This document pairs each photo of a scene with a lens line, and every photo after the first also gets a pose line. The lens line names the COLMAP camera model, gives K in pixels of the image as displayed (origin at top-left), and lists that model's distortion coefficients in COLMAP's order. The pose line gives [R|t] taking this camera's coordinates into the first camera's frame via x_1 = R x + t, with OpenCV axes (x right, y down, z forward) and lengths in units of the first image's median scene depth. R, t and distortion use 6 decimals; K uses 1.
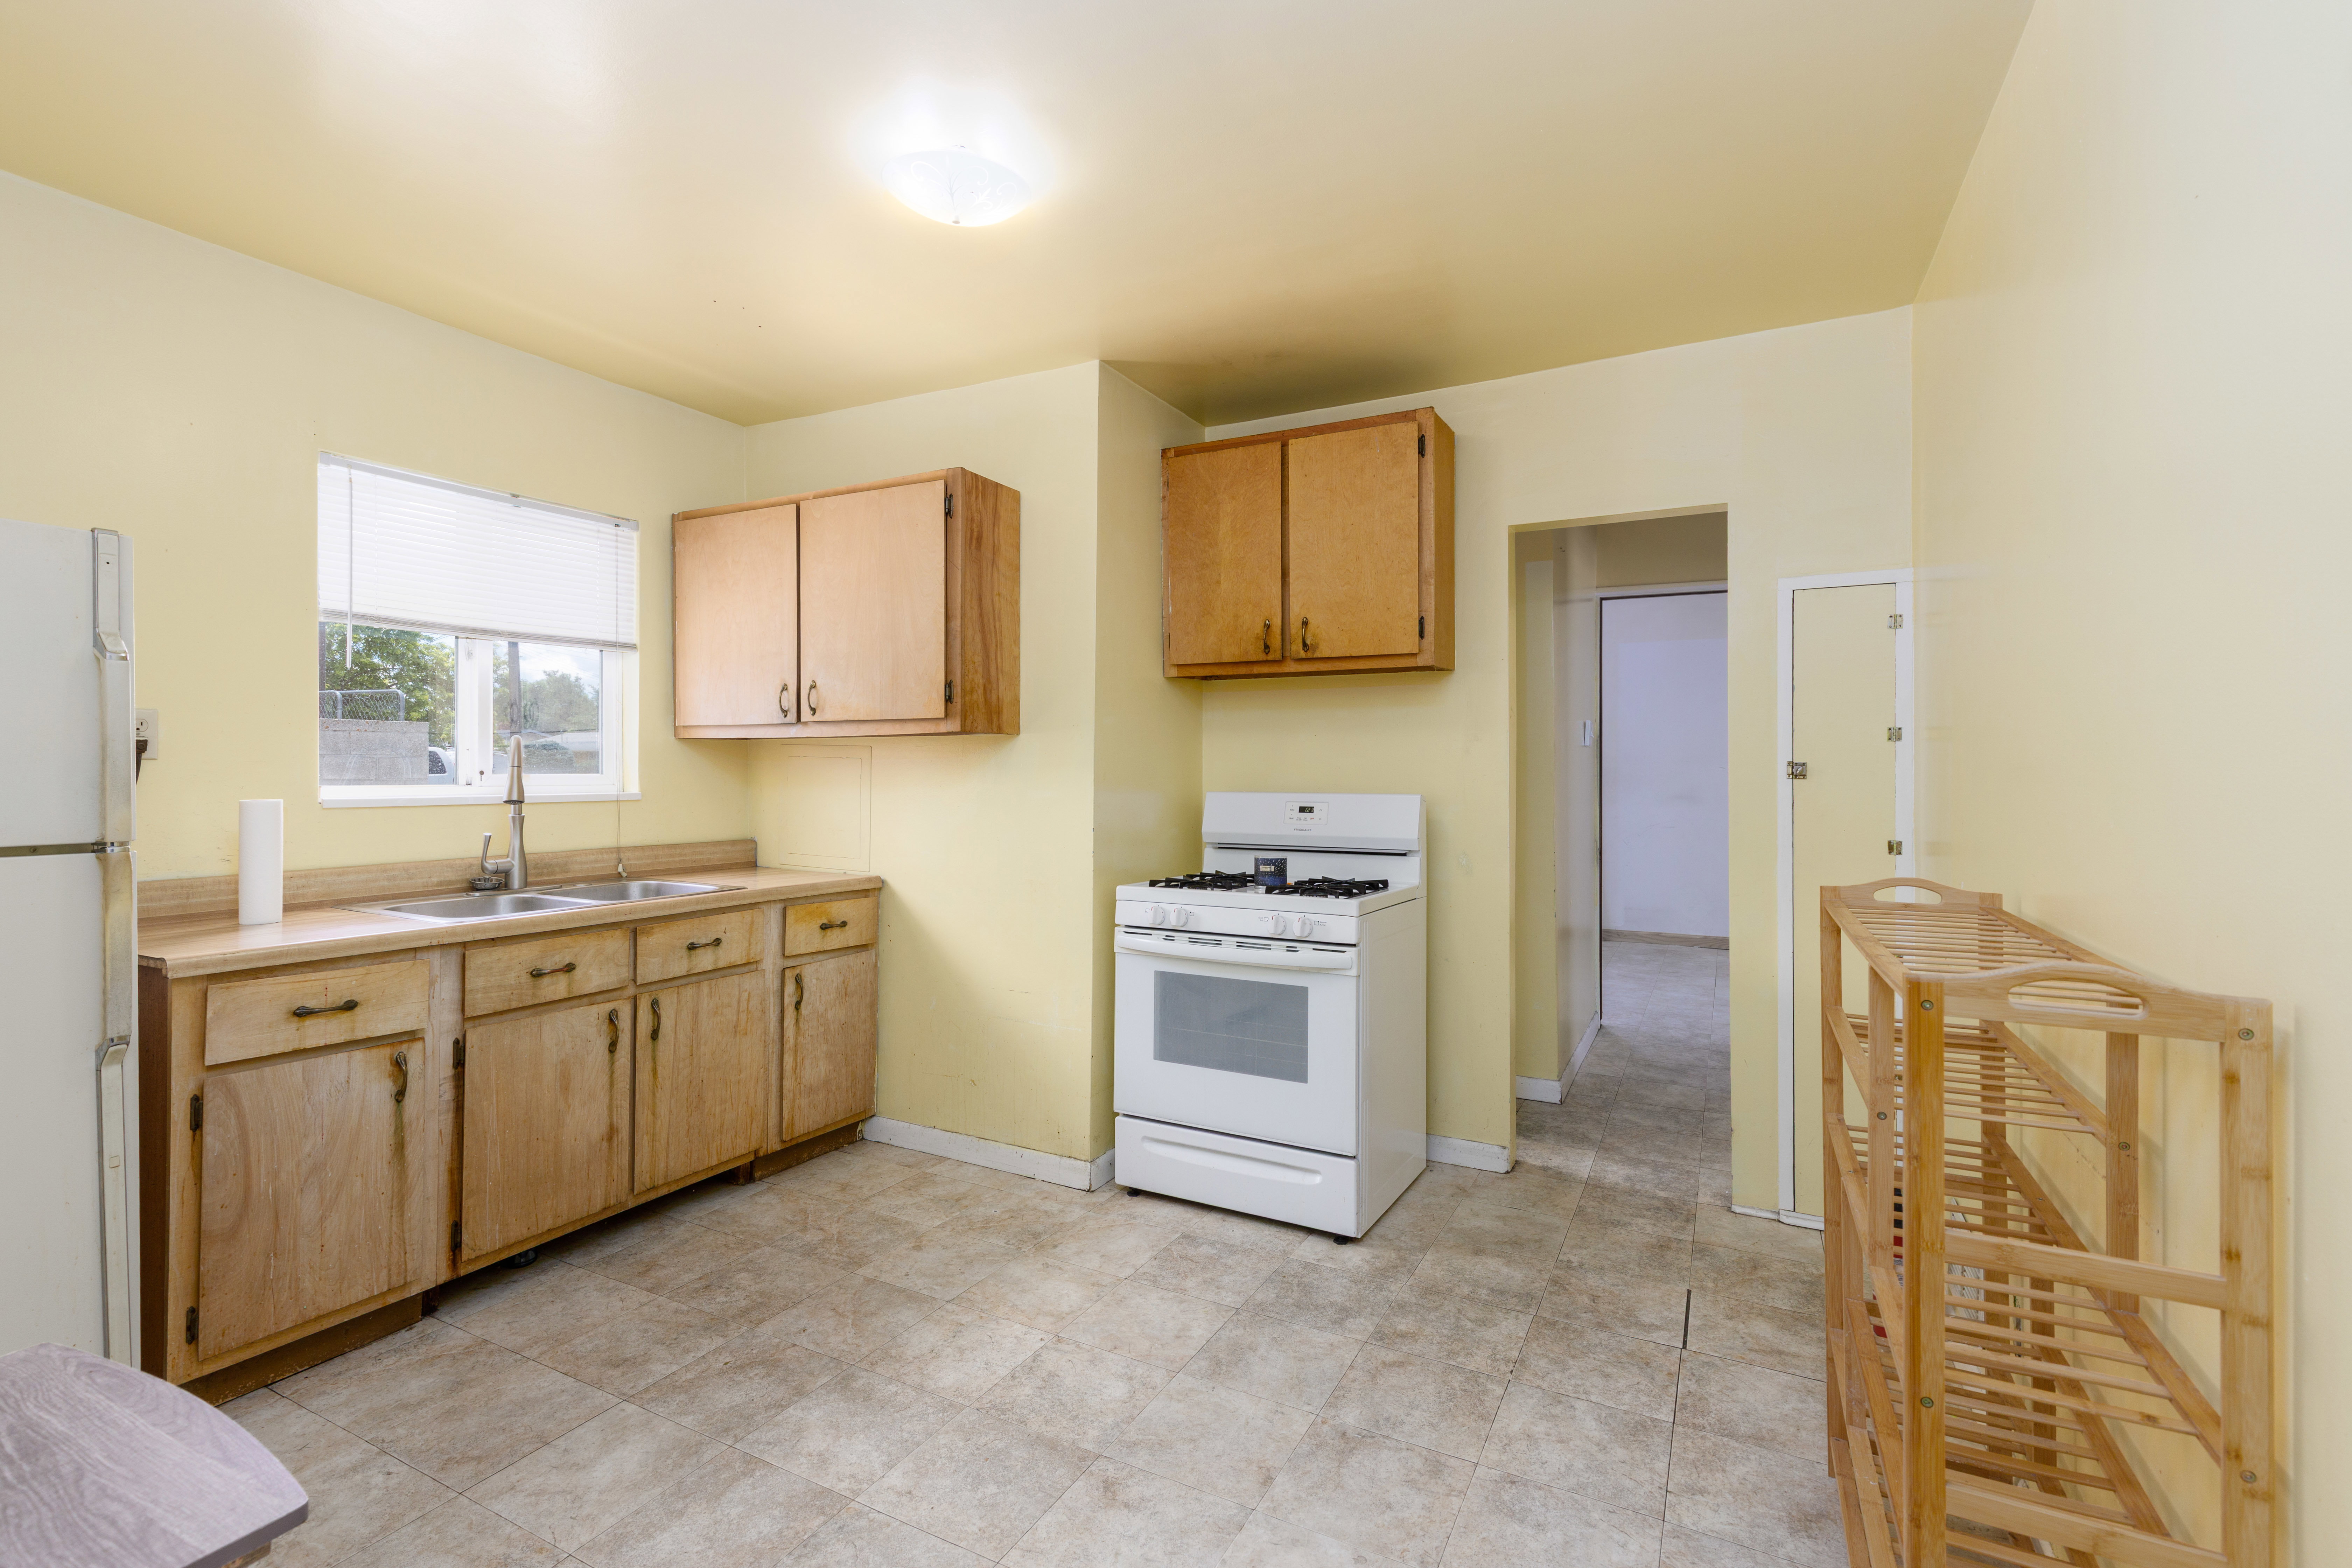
lens RADIAL K [[1067.7, 0, 1171.7], [0, 1067.7, 768.9], [0, 0, 1]] dist [0.011660, 0.000102]
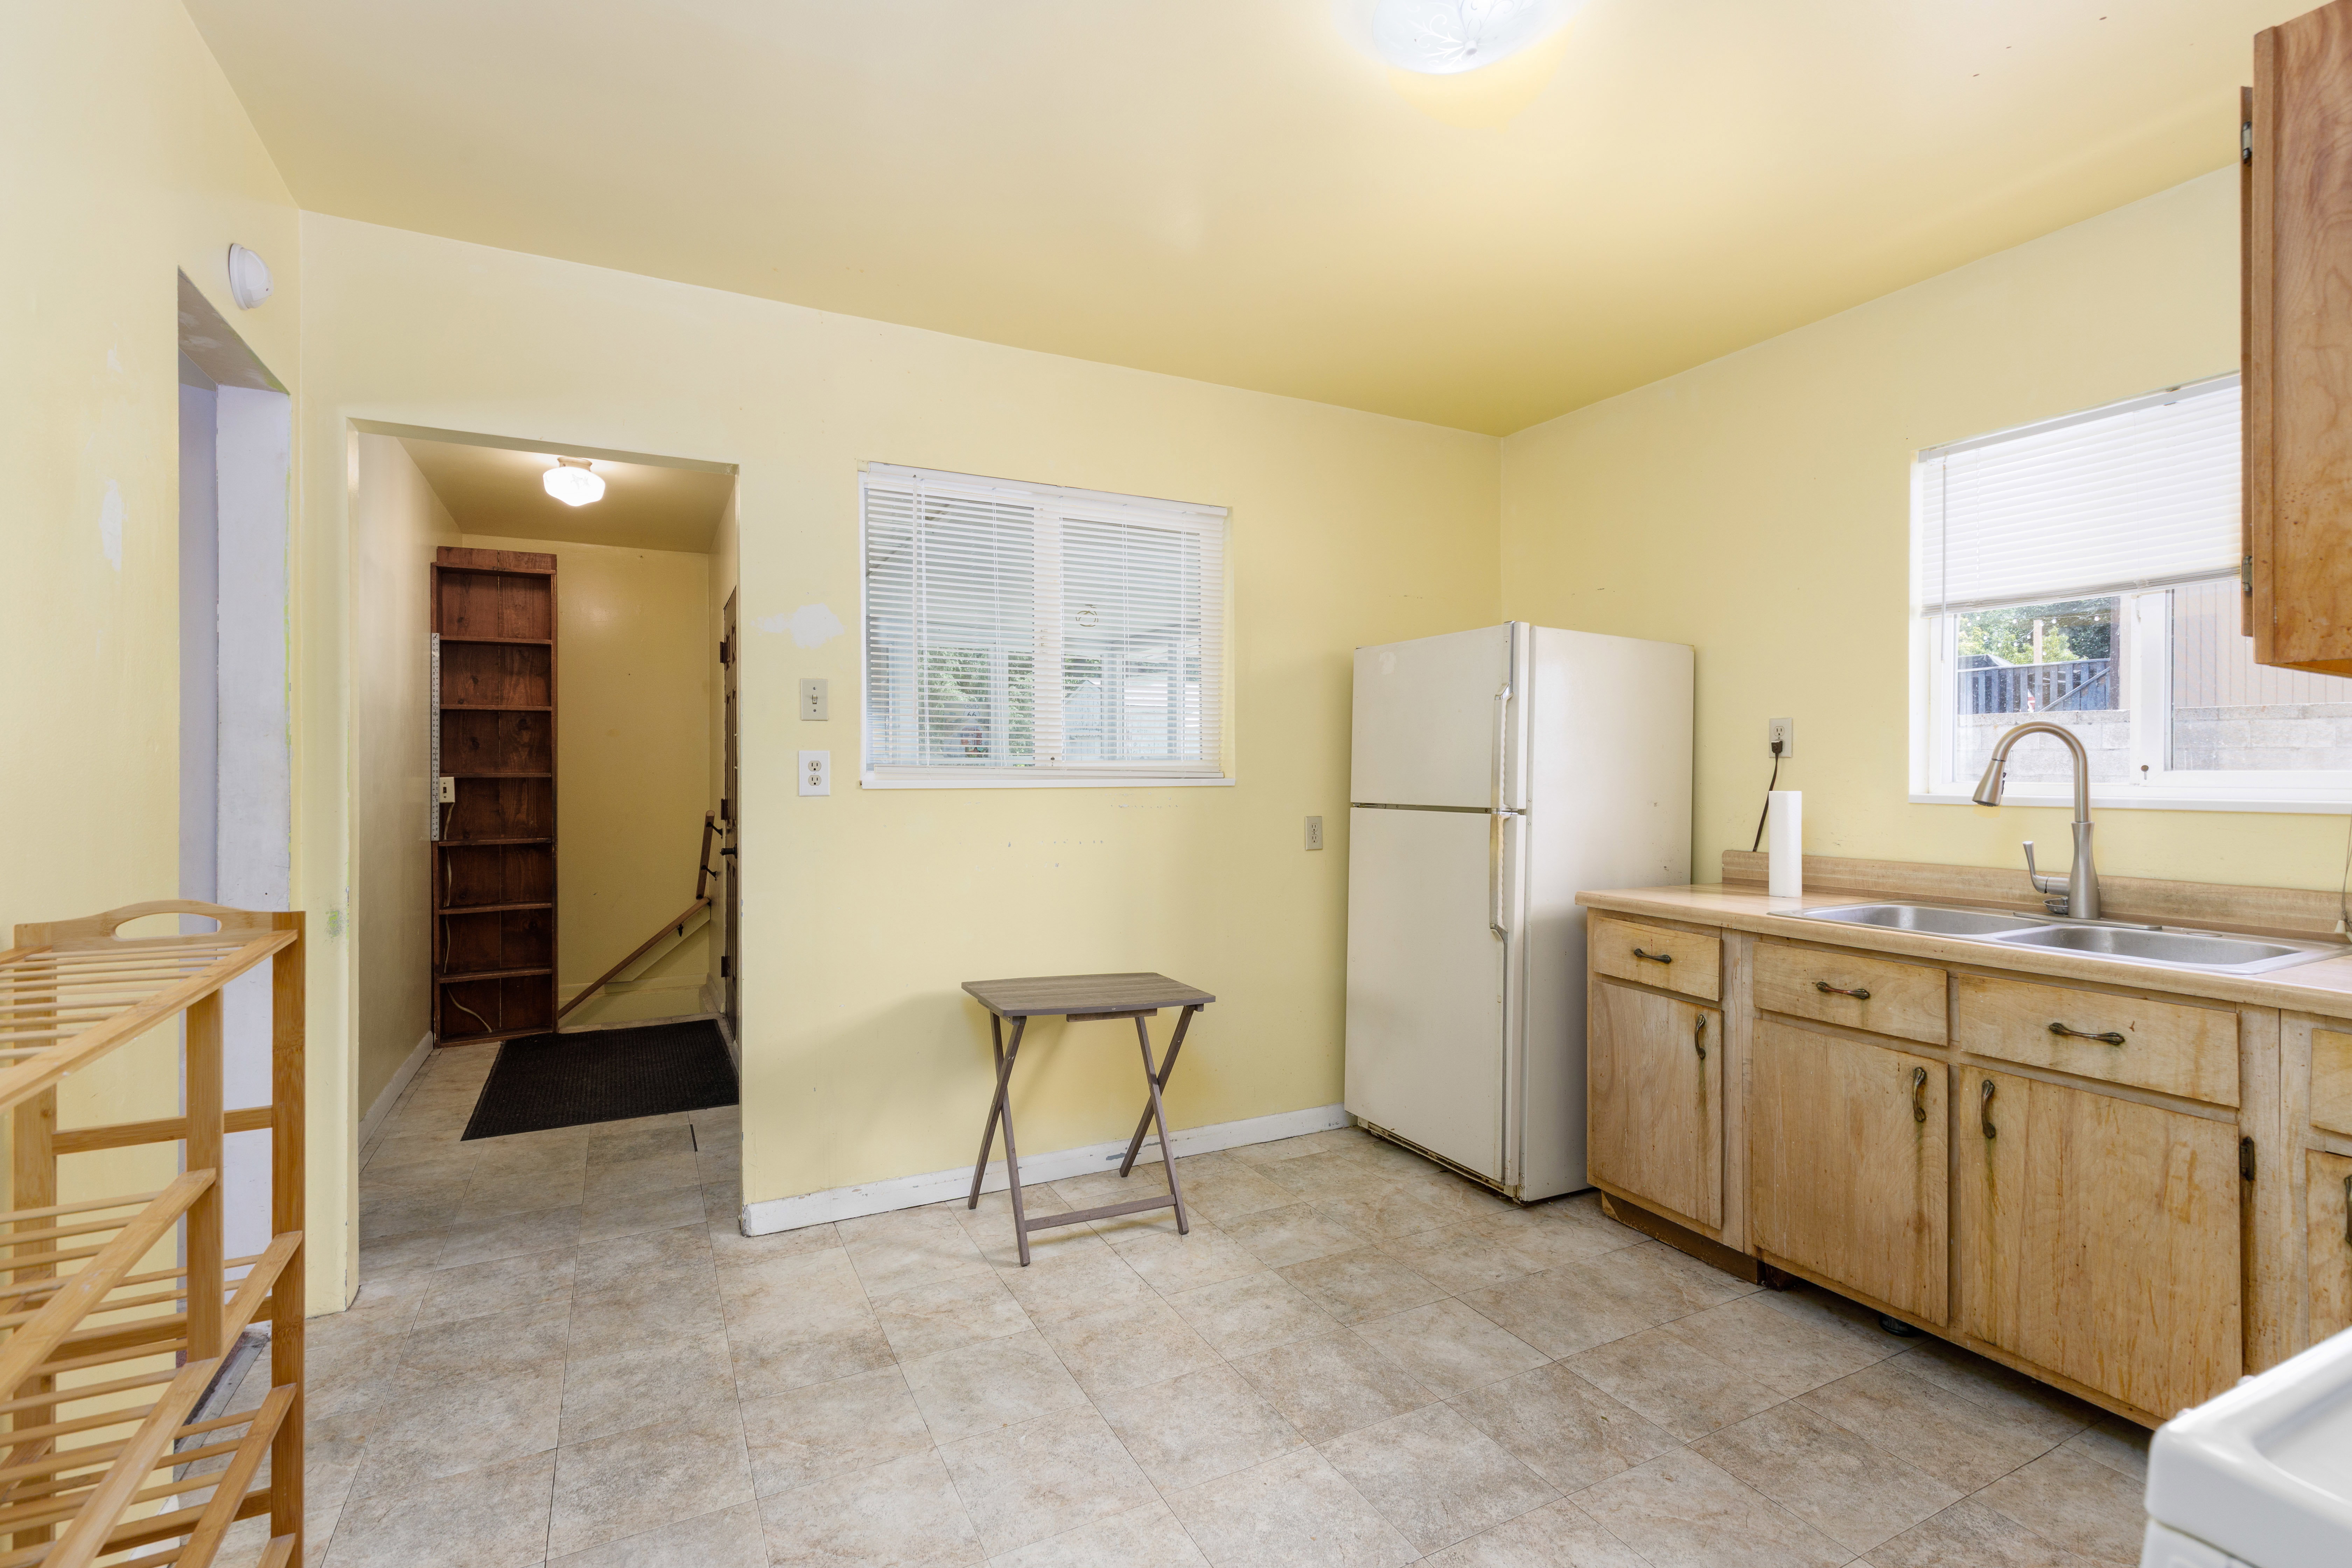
lens RADIAL K [[1067.7, 0, 1171.7], [0, 1067.7, 768.9], [0, 0, 1]] dist [0.011660, 0.000102]
pose [[-0.569063, -0.003845, -0.822285, 0.450044], [-0.000937, 0.999991, -0.004027, 0.008827], [0.822294, -0.001521, -0.569061, 1.015688]]
